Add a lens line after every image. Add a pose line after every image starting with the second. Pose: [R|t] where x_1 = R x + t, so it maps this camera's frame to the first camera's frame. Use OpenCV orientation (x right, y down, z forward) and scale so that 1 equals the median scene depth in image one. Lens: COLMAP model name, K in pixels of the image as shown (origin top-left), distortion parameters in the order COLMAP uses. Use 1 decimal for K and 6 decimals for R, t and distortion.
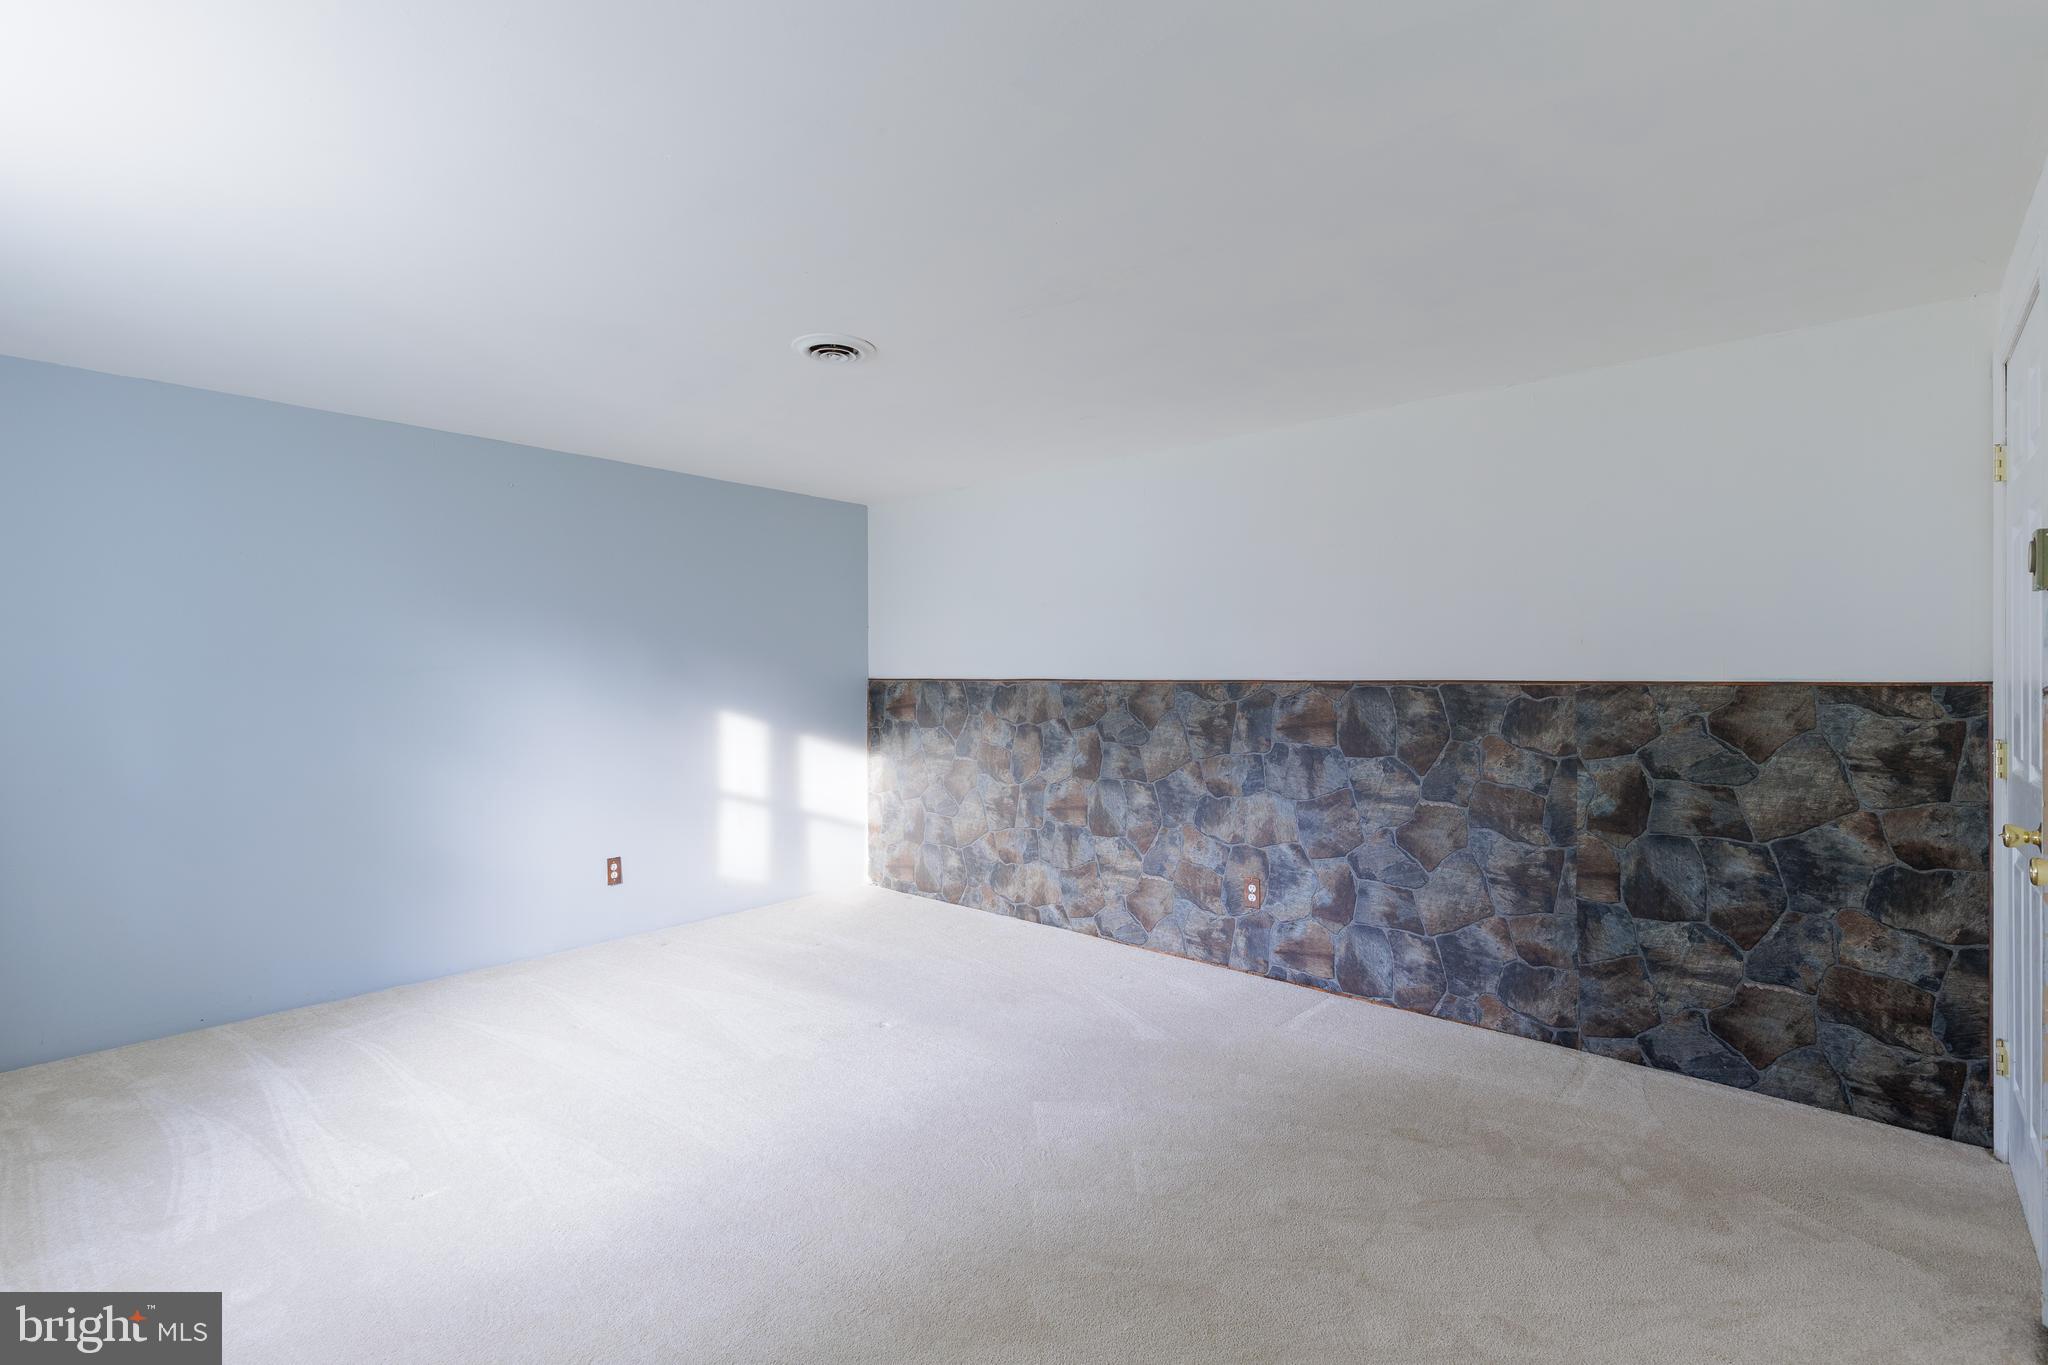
lens RADIAL K [[937.0, 0, 1027.8], [0, 937.0, 679.7], [0, 0, 1]] dist [0.015461, -0.007521]
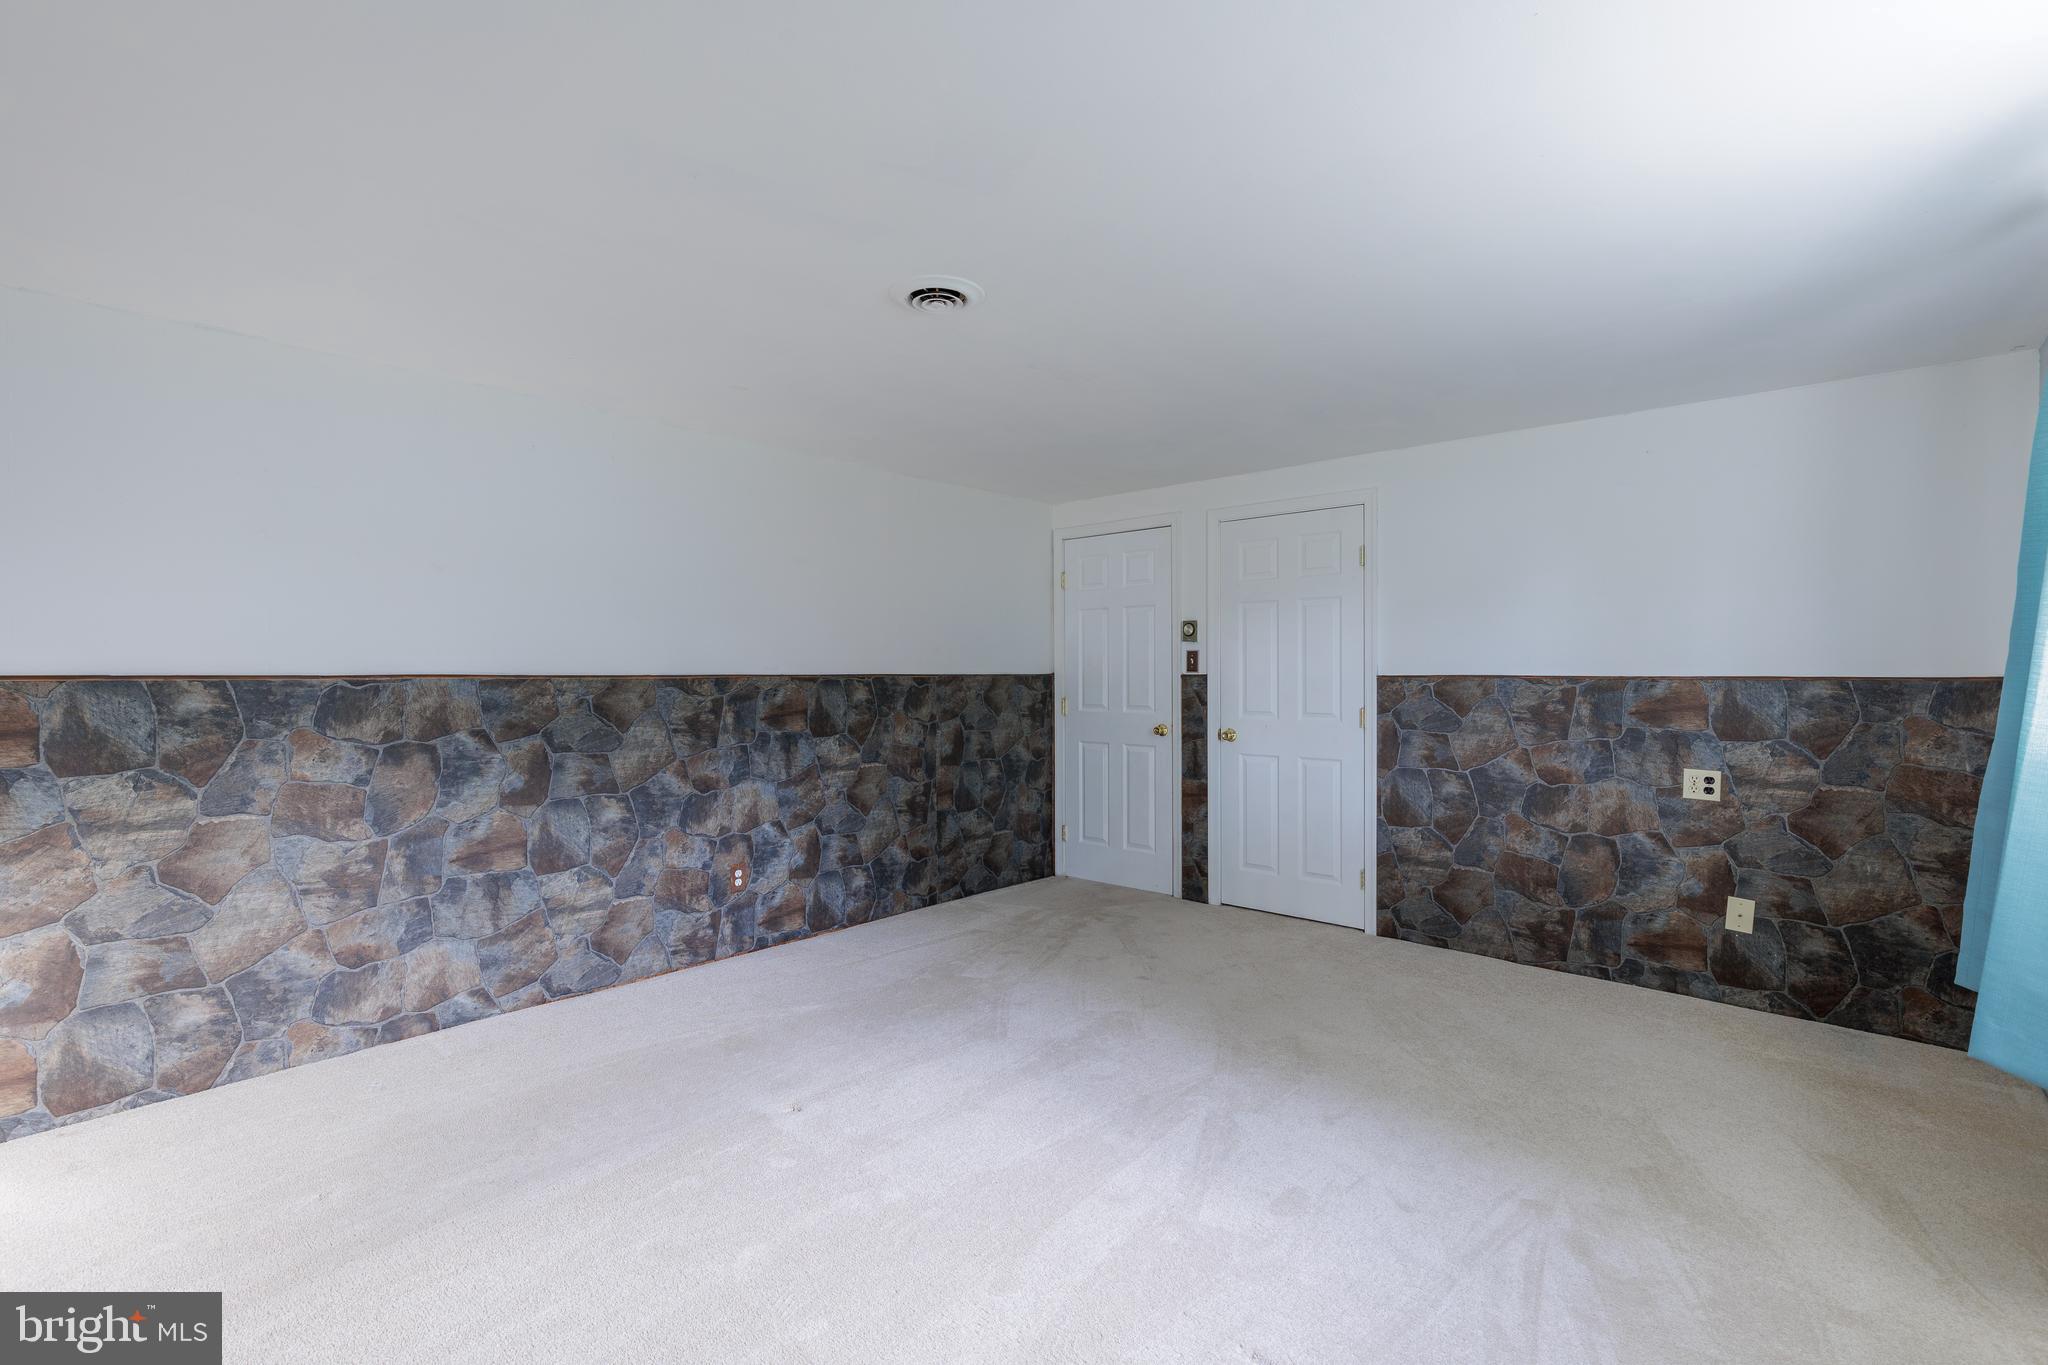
lens RADIAL K [[937.0, 0, 1027.8], [0, 937.0, 679.7], [0, 0, 1]] dist [0.015461, -0.007521]
pose [[-0.001836, -0.008384, 0.999963, -0.795165], [0.003683, 0.999958, 0.008391, -0.001560], [-0.999992, 0.003699, -0.001805, 0.667462]]
